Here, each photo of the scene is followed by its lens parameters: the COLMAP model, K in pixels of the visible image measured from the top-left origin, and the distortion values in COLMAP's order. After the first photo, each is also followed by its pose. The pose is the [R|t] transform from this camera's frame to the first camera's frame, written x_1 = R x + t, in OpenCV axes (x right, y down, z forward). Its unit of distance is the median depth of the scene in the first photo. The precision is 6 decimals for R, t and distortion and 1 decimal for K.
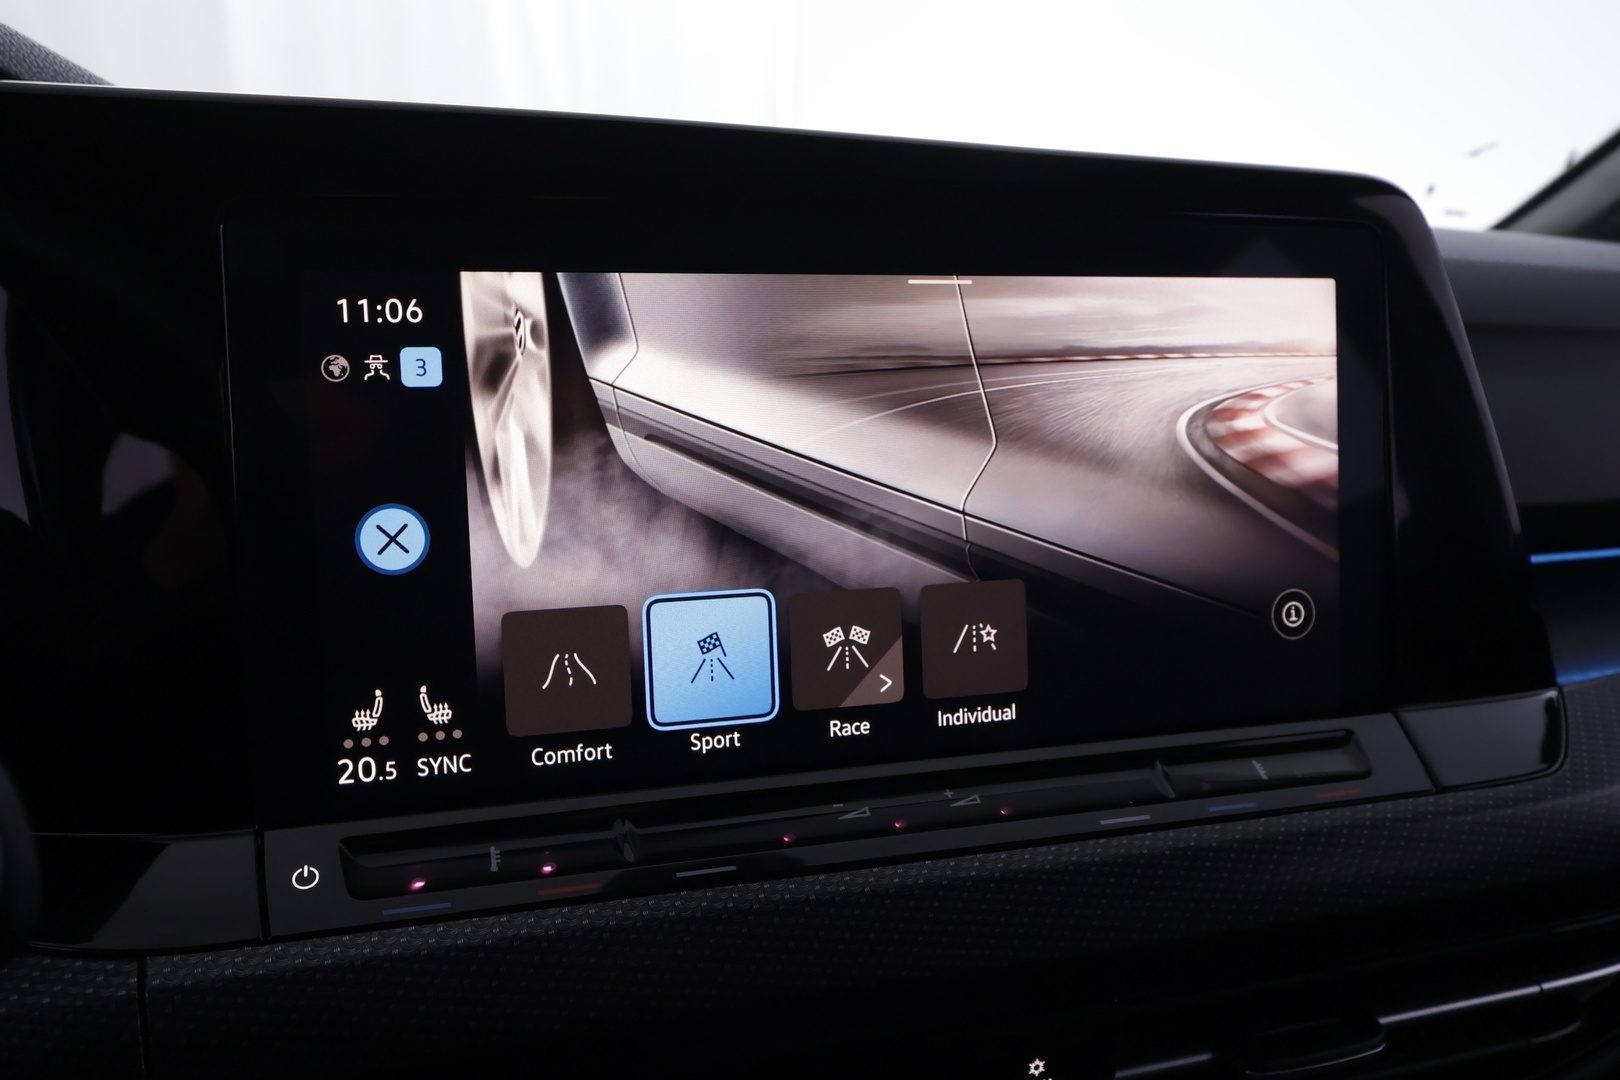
lens RADIAL K [[1307.7, 0, 810.5], [0, 1307.7, 541.6], [0, 0, 1]] dist [0.003226, 0.010661]
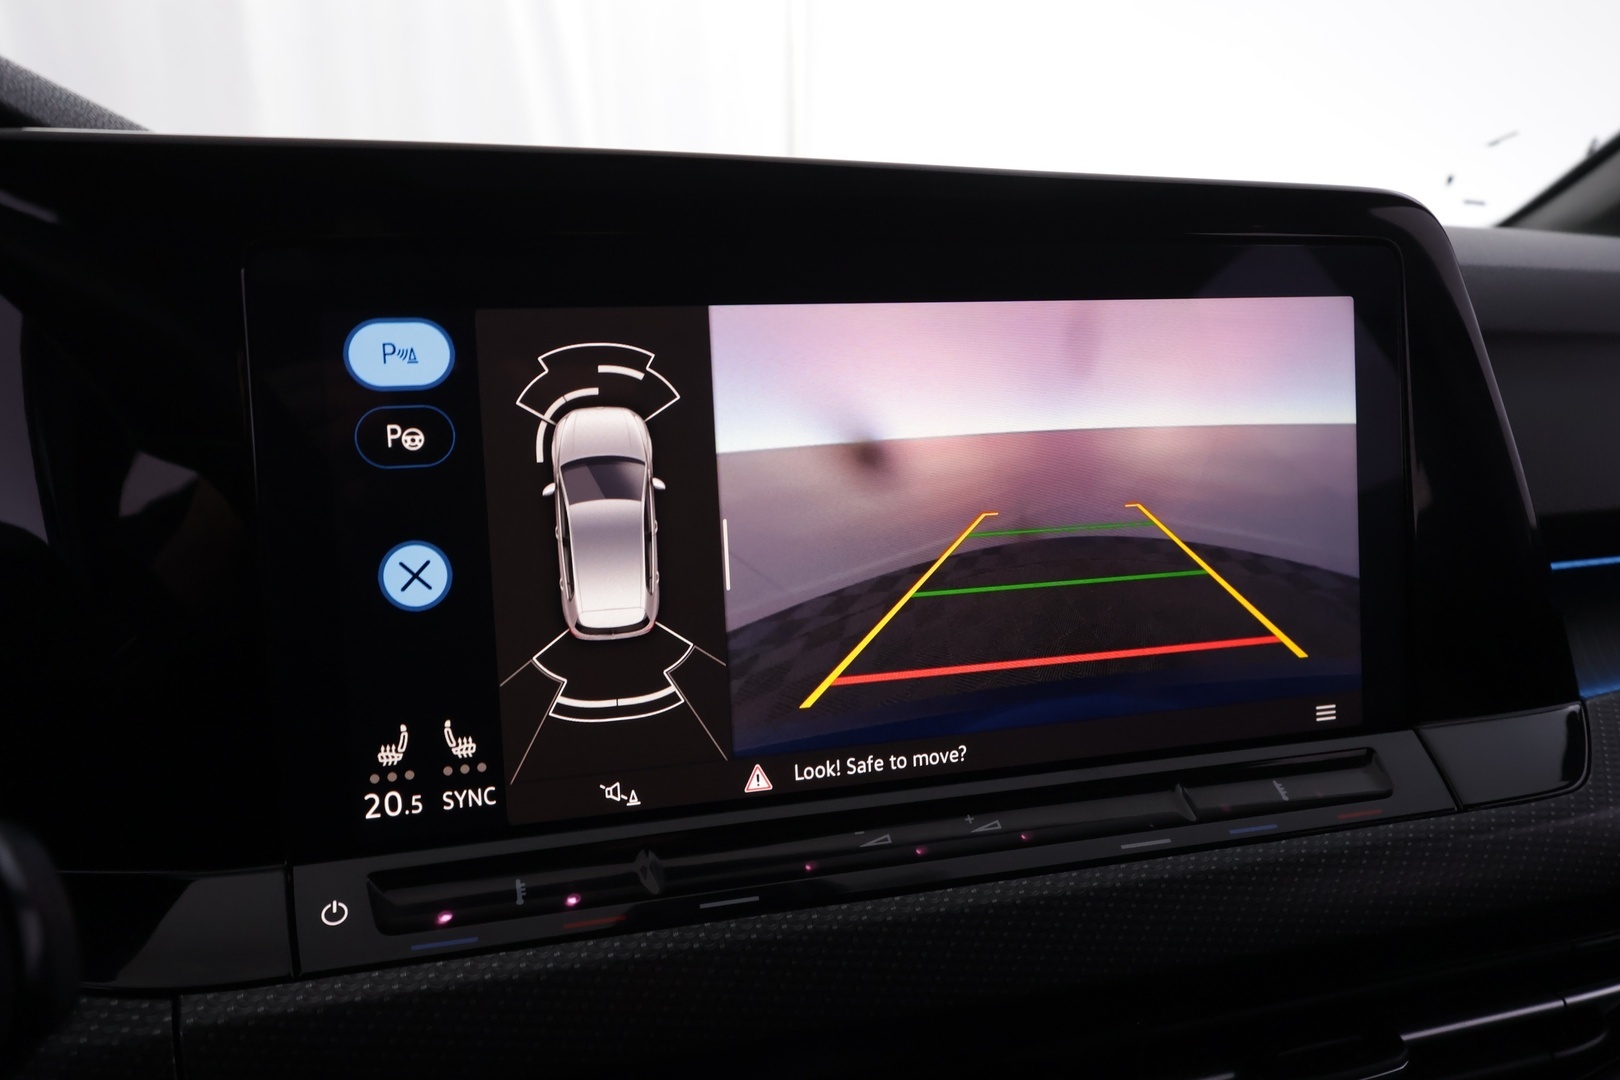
lens RADIAL K [[1307.7, 0, 808.3], [0, 1307.7, 539.2], [0, 0, 1]] dist [0.003226, 0.010661]
pose [[0.999855, -0.010086, -0.013714, -0.002223], [0.010229, 0.999894, 0.010362, -0.035560], [0.013608, -0.010500, 0.999852, -0.004077]]
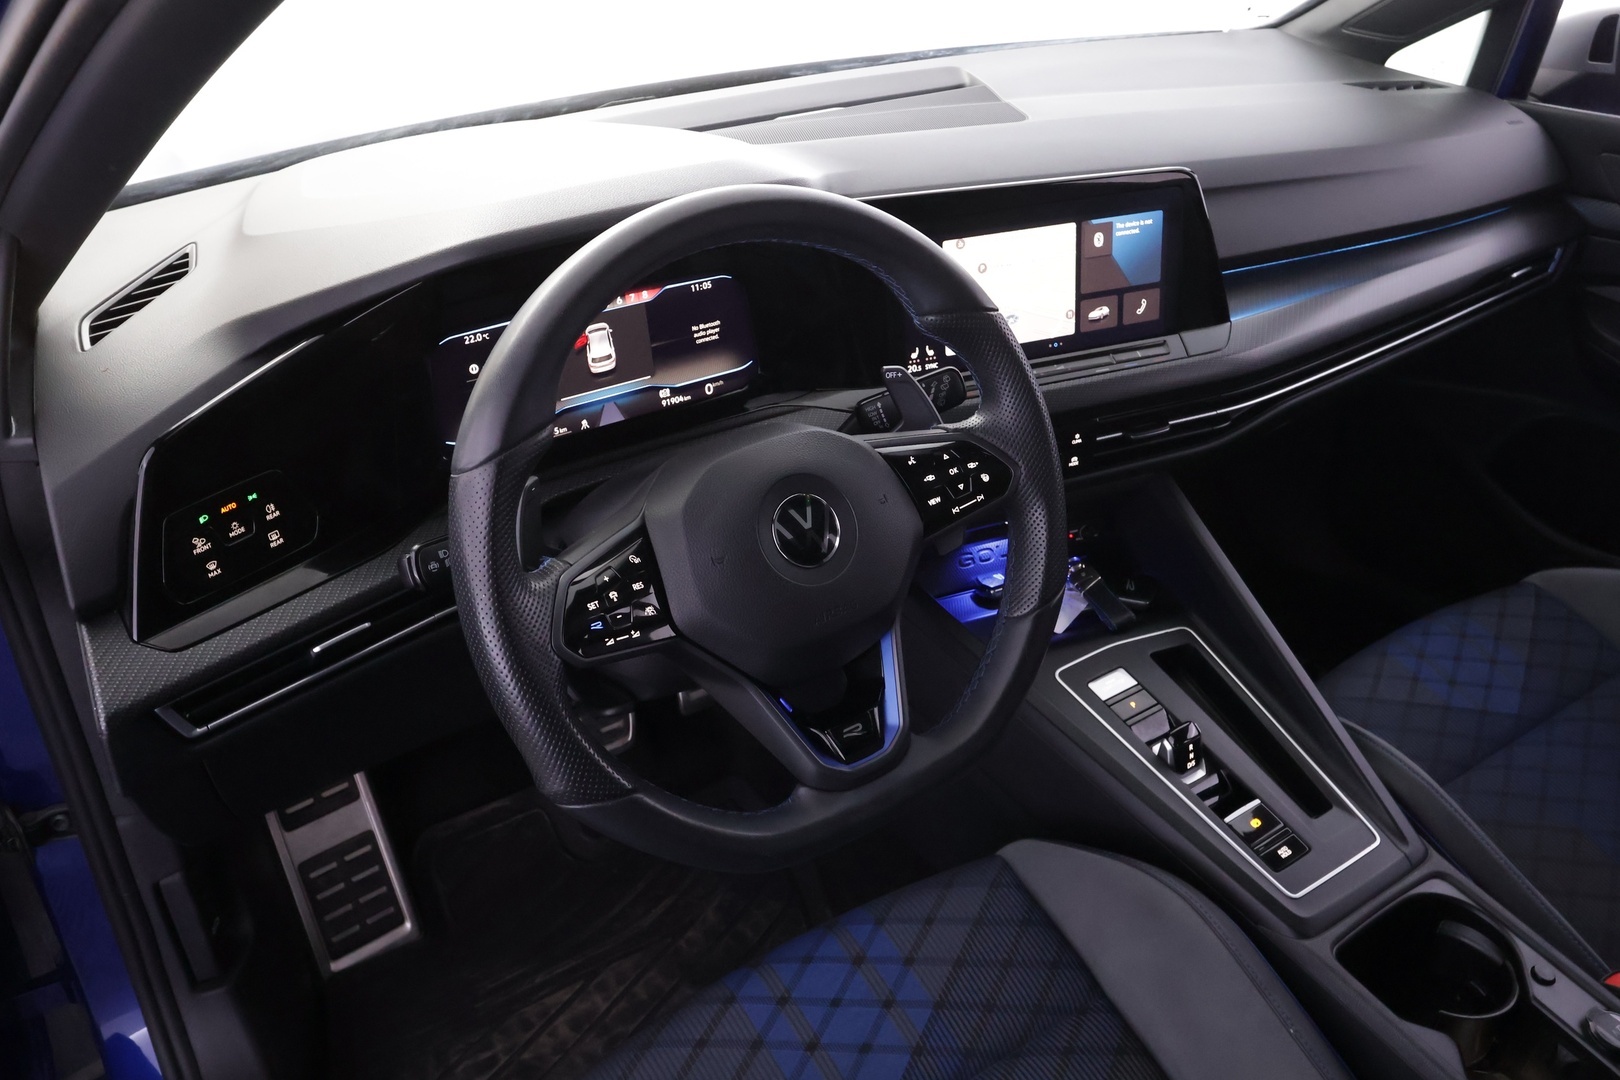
lens RADIAL K [[1307.7, 0, 809.7], [0, 1307.7, 538.0], [0, 0, 1]] dist [0.003226, 0.010661]
pose [[0.995021, -0.063907, 0.076474, -0.927876], [0.035497, 0.944274, 0.327241, -0.599004], [-0.093125, -0.322897, 0.941841, -2.646857]]
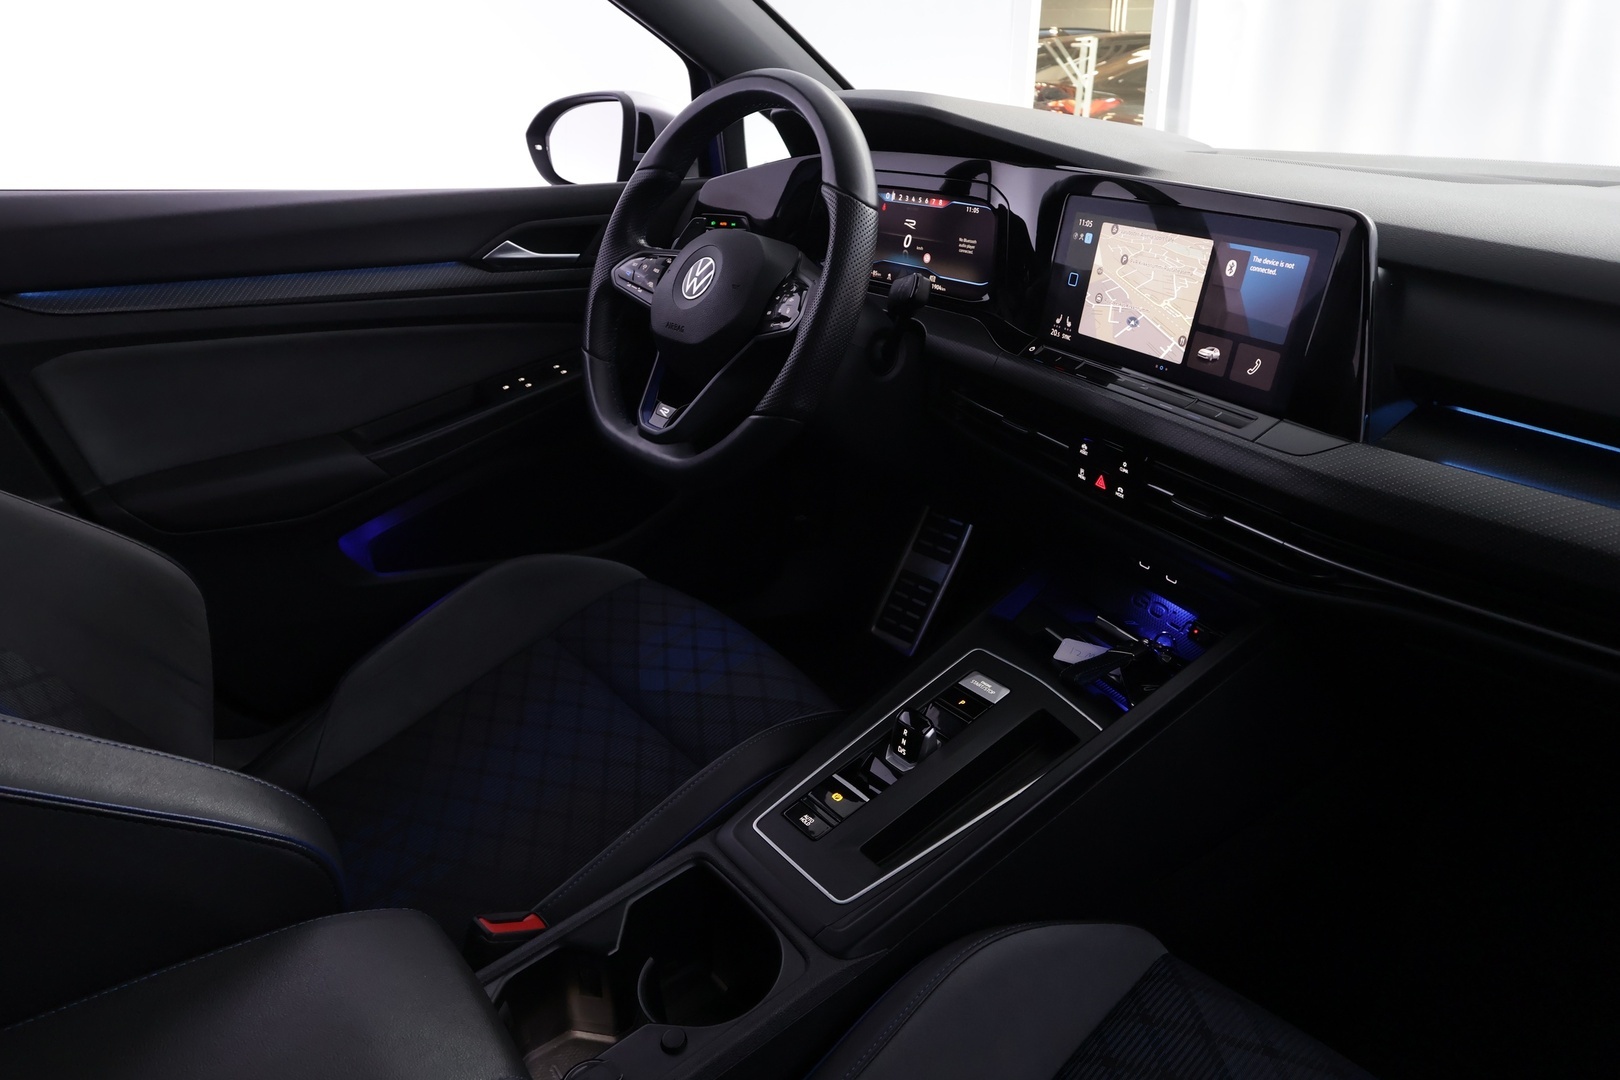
lens RADIAL K [[1039.9, 0, 805.6], [0, 1039.9, 540.8], [0, 0, 1]] dist [0.004411, 0.000196]
pose [[0.156422, 0.392023, -0.906560, 2.721698], [-0.199499, 0.911480, 0.359728, -0.250458], [0.967333, 0.124589, 0.220783, -0.425875]]
